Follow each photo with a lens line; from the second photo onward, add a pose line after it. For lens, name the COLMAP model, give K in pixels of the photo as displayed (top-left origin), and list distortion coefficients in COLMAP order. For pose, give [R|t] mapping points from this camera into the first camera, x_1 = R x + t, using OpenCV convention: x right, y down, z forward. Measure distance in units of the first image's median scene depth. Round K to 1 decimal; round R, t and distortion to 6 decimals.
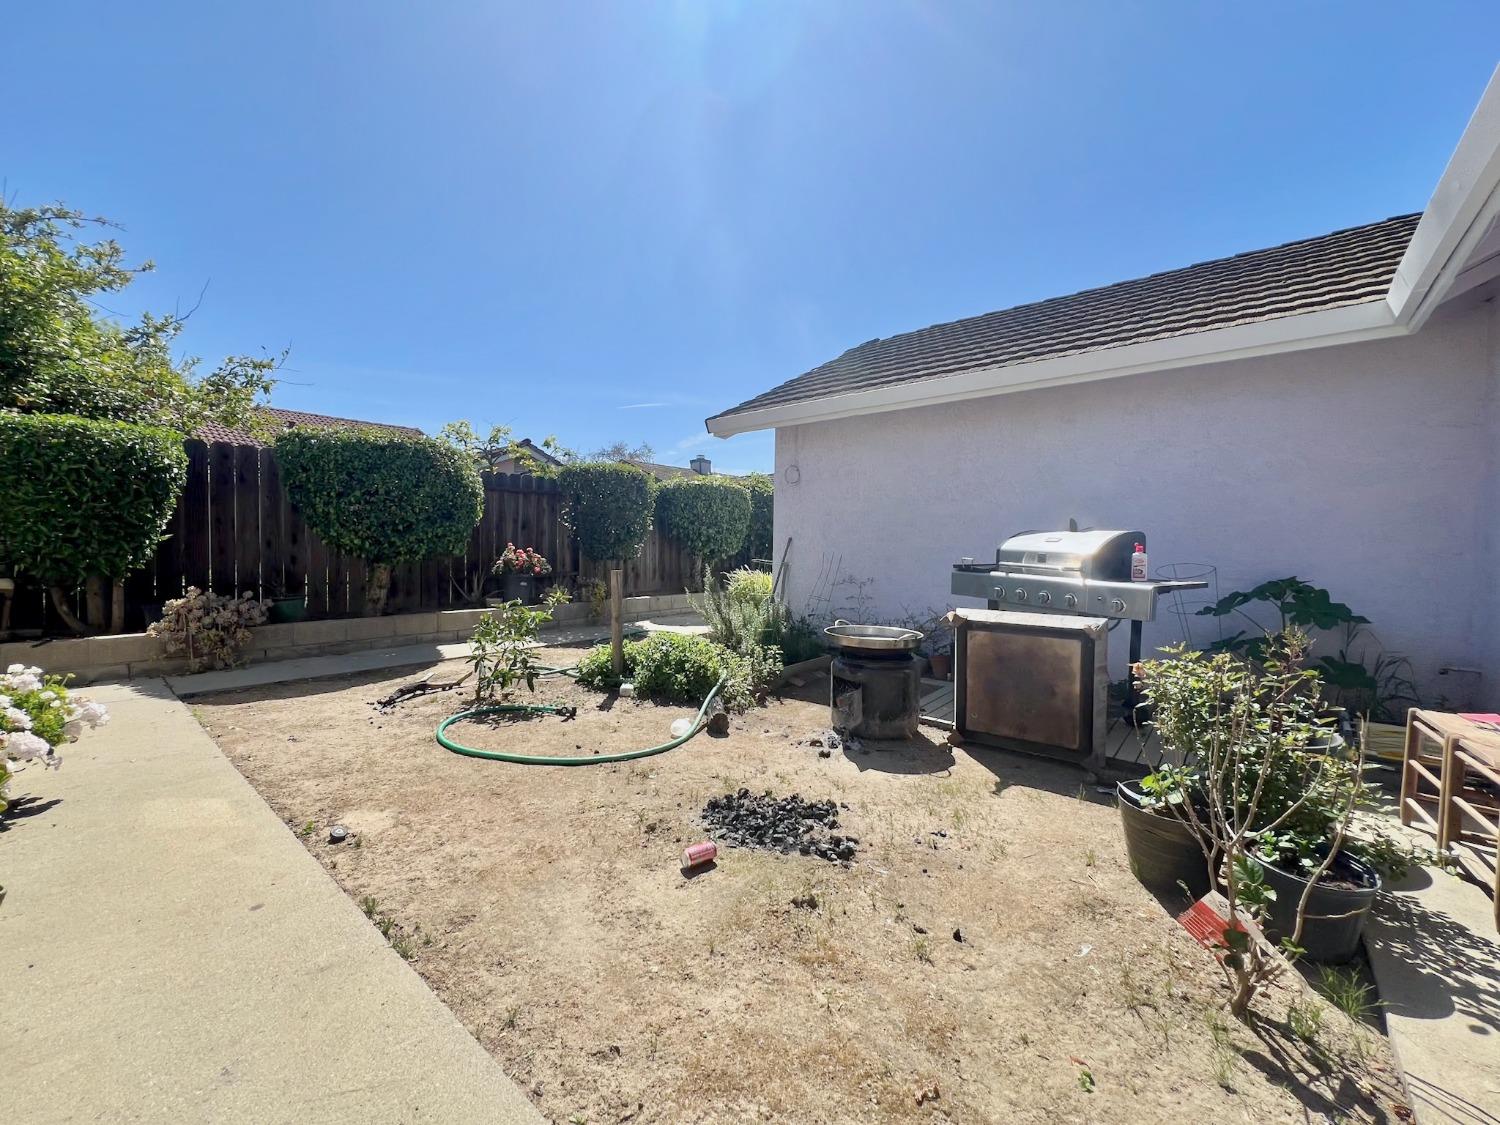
lens RADIAL K [[600.3, 0, 750.0], [0, 600.3, 562.5], [0, 0, 1]] dist [0.000084, -0.000015]
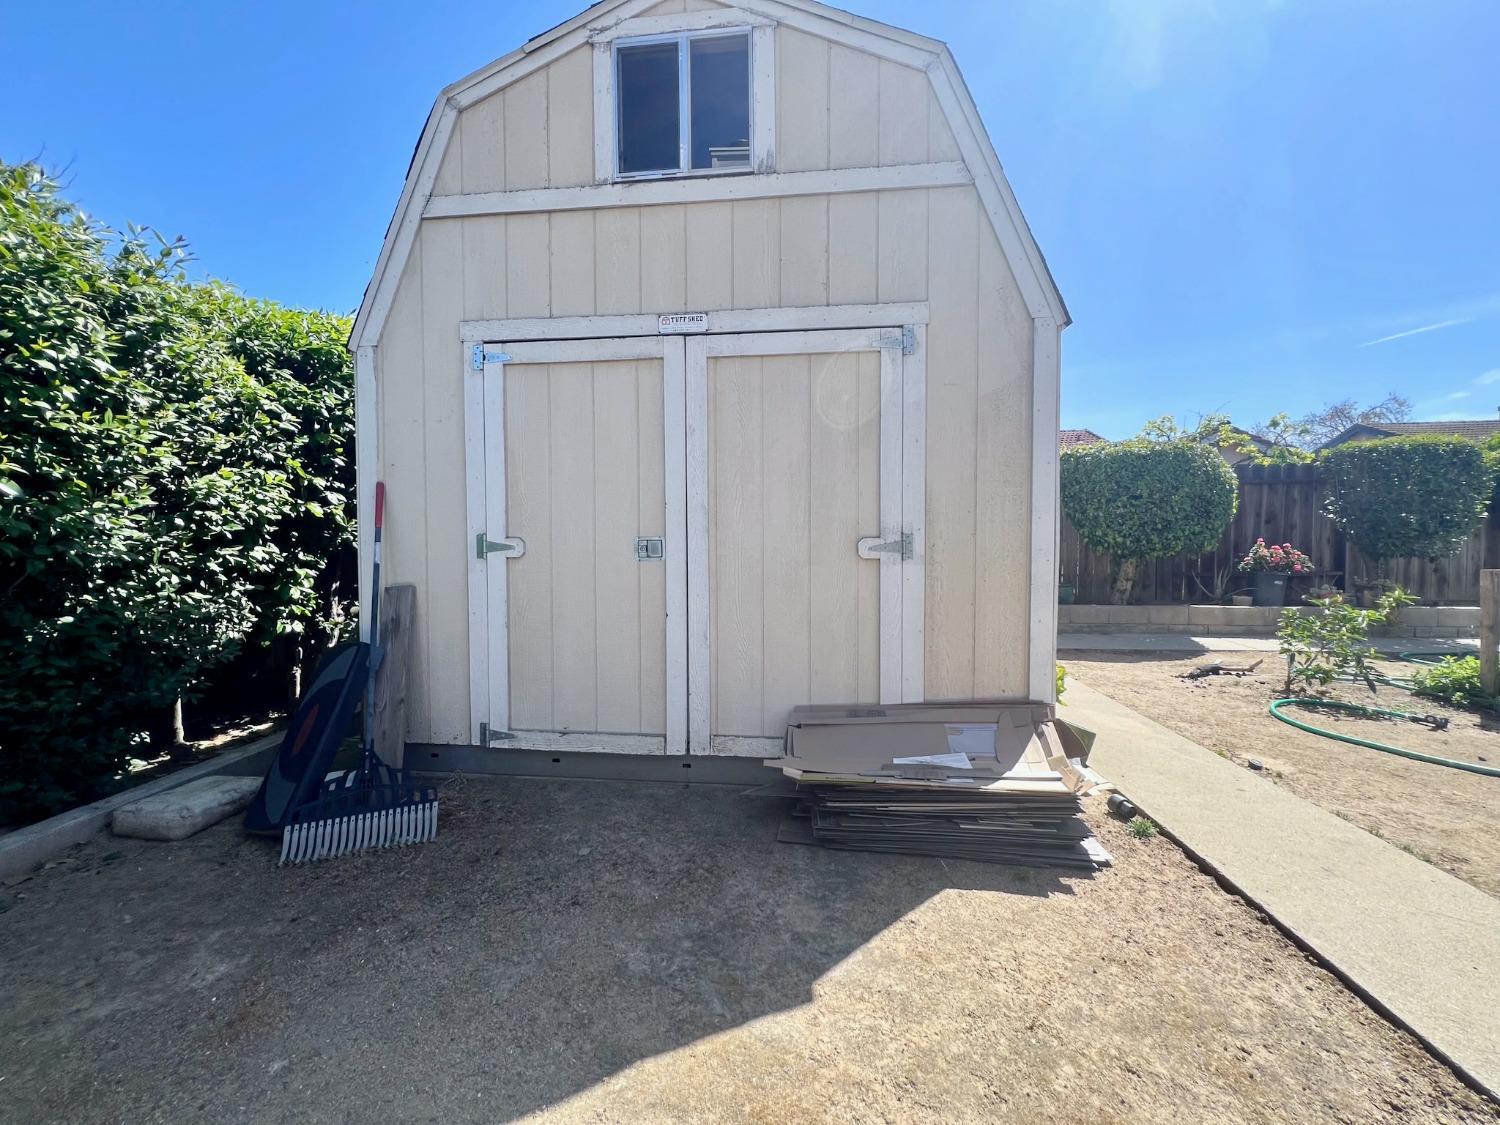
lens RADIAL K [[600.3, 0, 750.0], [0, 600.3, 562.5], [0, 0, 1]] dist [0.000084, -0.000015]
pose [[0.560764, 0.016059, -0.827820, -0.090123], [-0.012041, 0.999864, 0.011240, 0.005246], [0.827888, 0.003665, 0.560882, -0.254047]]
